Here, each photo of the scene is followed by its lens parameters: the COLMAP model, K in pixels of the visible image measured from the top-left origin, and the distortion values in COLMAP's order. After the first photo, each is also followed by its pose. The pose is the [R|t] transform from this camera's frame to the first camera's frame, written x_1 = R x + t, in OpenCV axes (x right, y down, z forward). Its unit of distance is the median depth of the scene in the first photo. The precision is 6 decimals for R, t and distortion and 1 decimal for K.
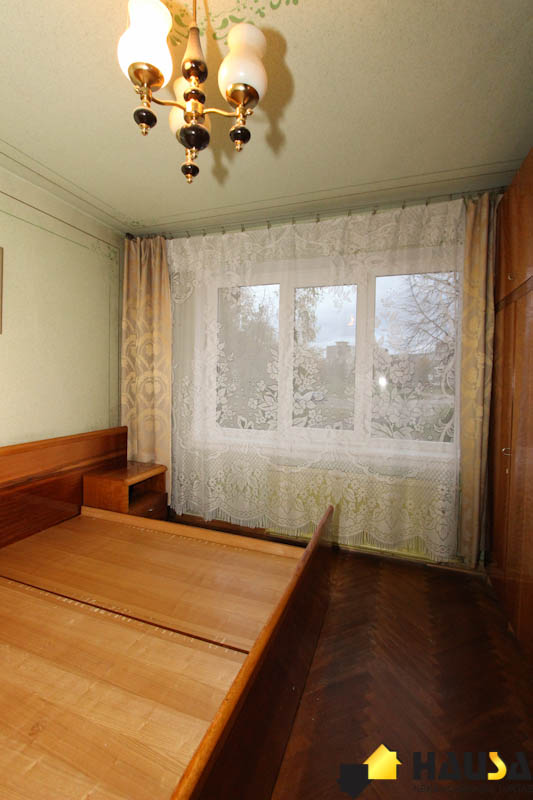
lens RADIAL K [[330.5, 0, 268.2], [0, 330.5, 389.7], [0, 0, 1]] dist [0.000038, 0.000147]
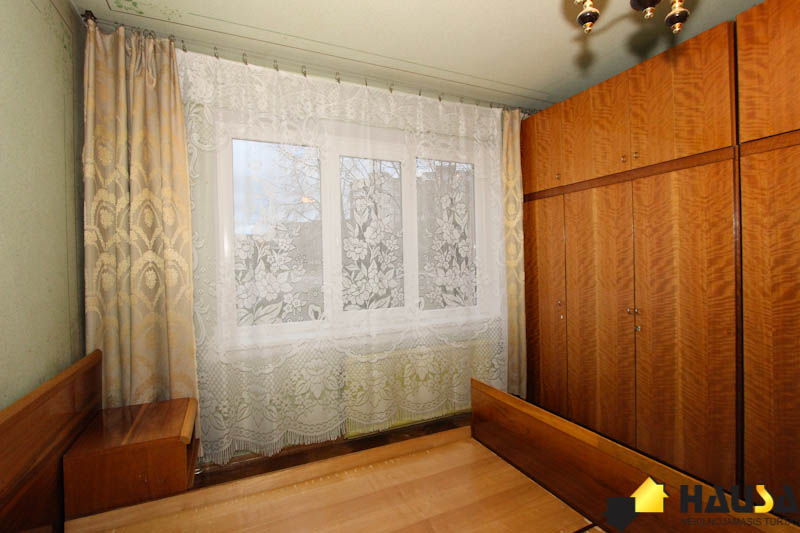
lens RADIAL K [[374.4, 0, 410.7], [0, 374.4, 261.7], [0, 0, 1]] dist [-0.014913, 0.001256]
pose [[0.720660, -0.040589, 0.692100, -0.534129], [0.050827, 0.998692, 0.005645, -0.018190], [-0.691423, 0.031109, 0.721780, 0.182427]]
